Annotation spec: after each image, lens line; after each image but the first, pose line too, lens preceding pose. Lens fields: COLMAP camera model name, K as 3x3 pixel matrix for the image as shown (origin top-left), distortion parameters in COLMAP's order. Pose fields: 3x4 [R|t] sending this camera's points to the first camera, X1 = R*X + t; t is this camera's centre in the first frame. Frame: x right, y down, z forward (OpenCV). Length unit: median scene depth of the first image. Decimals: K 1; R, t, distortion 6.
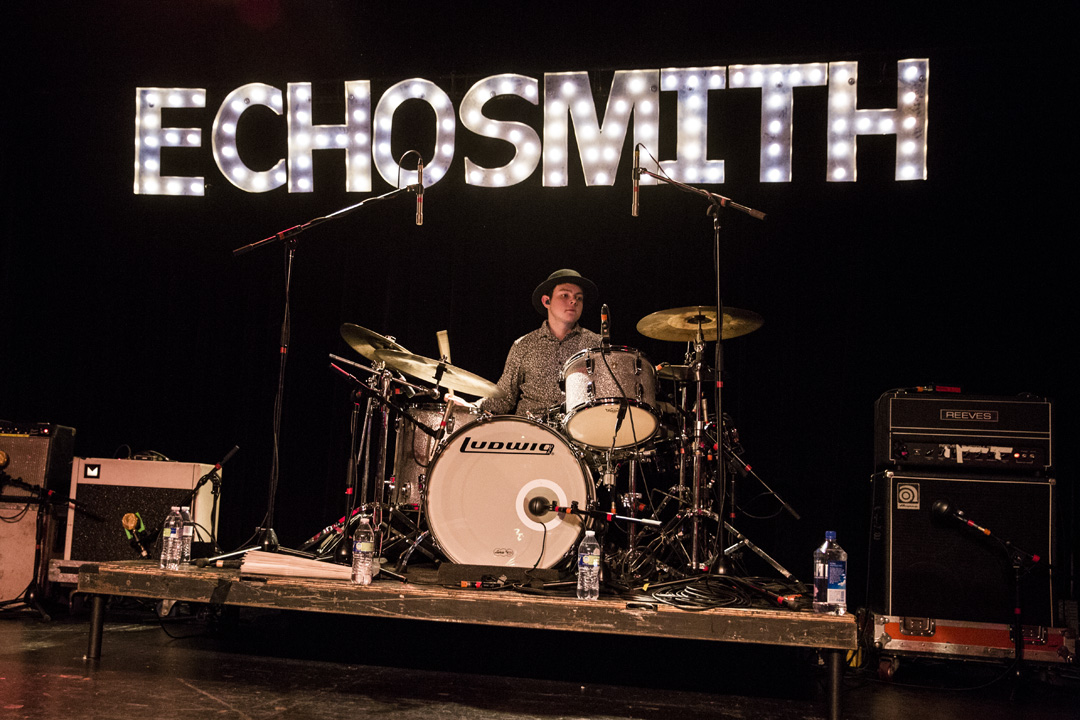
lens RADIAL K [[1156.7, 0, 450.9], [0, 1156.7, 377.3], [0, 0, 1]] dist [-0.045712, 0.136565]
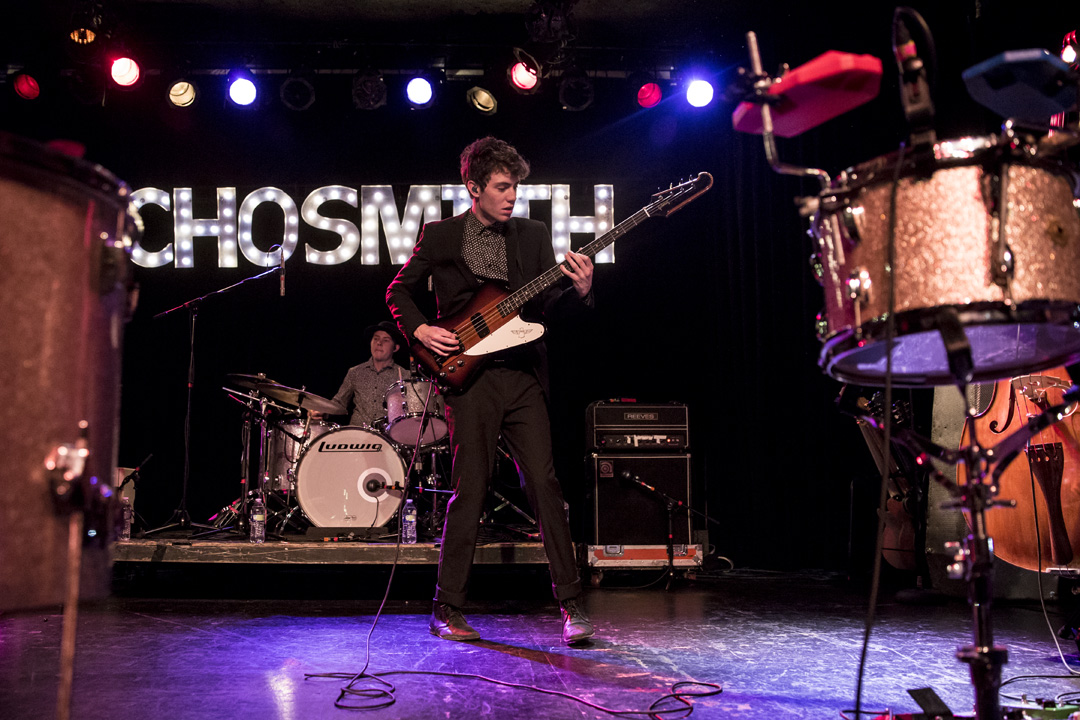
lens RADIAL K [[899.6, 0, 485.9], [0, 899.6, 376.8], [0, 0, 1]] dist [-0.092491, 0.002355]
pose [[0.972447, -0.020961, 0.232181, -0.032626], [0.025428, 0.999544, -0.016263, -0.004955], [-0.231734, 0.021719, 0.972537, -0.113859]]
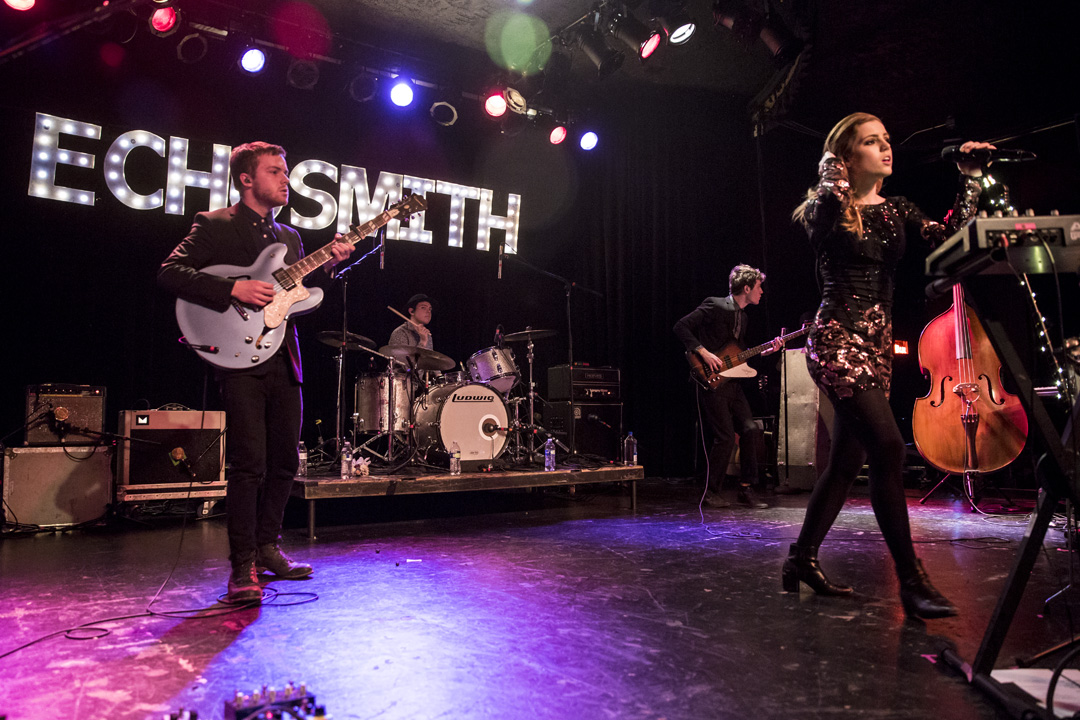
lens RADIAL K [[781.5, 0, 530.9], [0, 781.5, 362.1], [0, 0, 1]] dist [-0.115466, 0.096369]
pose [[0.685120, -0.002315, 0.728426, -0.564441], [-0.042766, 0.998142, 0.043396, -0.041335], [-0.727174, -0.060883, 0.683748, 0.027844]]
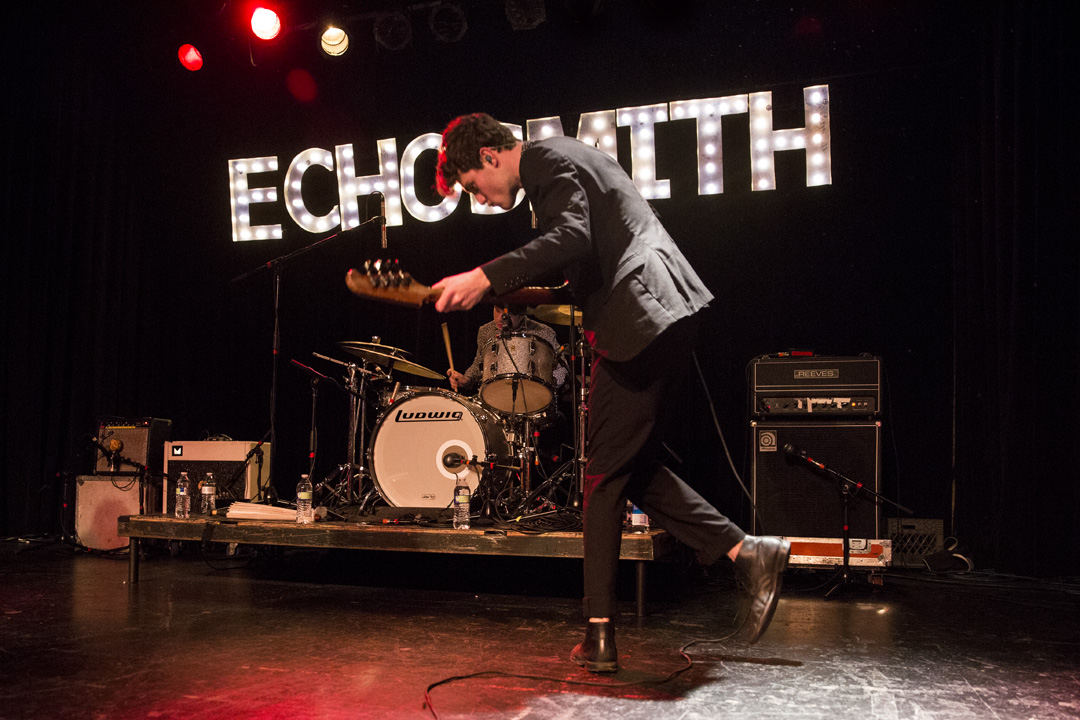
lens RADIAL K [[911.8, 0, 522.8], [0, 911.8, 449.6], [0, 0, 1]] dist [-0.086135, 0.008788]
pose [[0.992505, -0.044097, -0.113972, 0.180587], [0.053417, 0.995358, 0.080051, 0.014627], [0.109913, -0.085539, 0.990254, -0.000933]]
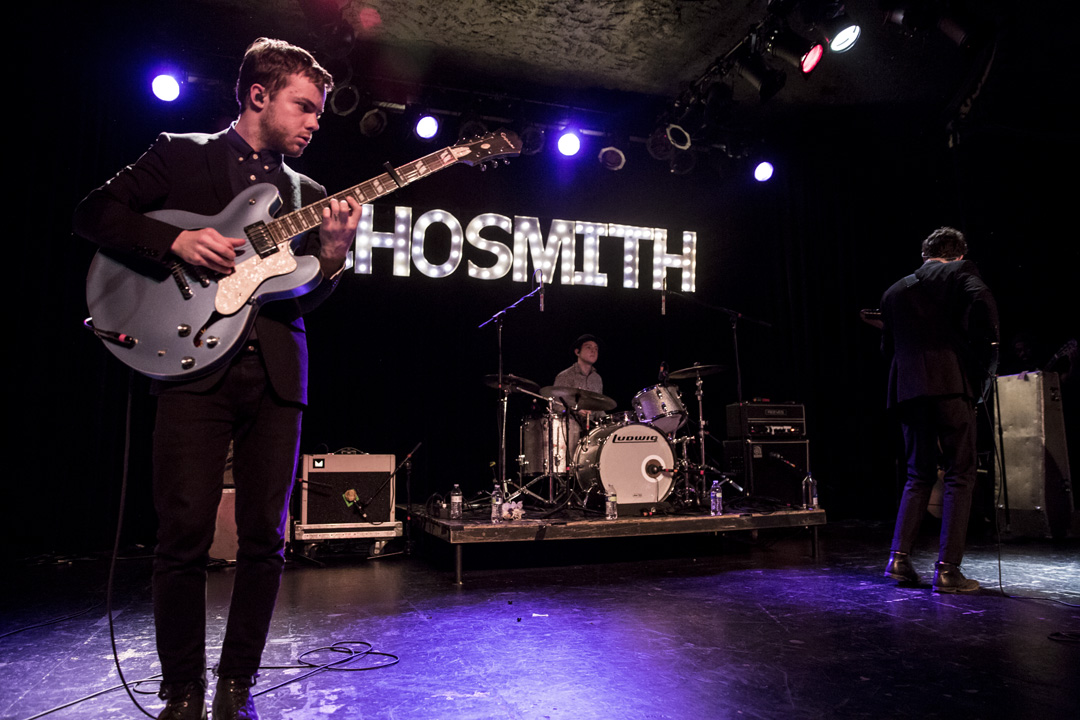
lens RADIAL K [[727.3, 0, 534.2], [0, 727.3, 361.9], [0, 0, 1]] dist [-0.106489, 0.076976]
pose [[0.863389, 0.005992, 0.504503, -0.461695], [-0.002048, 0.999963, -0.008372, -0.036412], [-0.504535, 0.006195, 0.863369, 0.047549]]
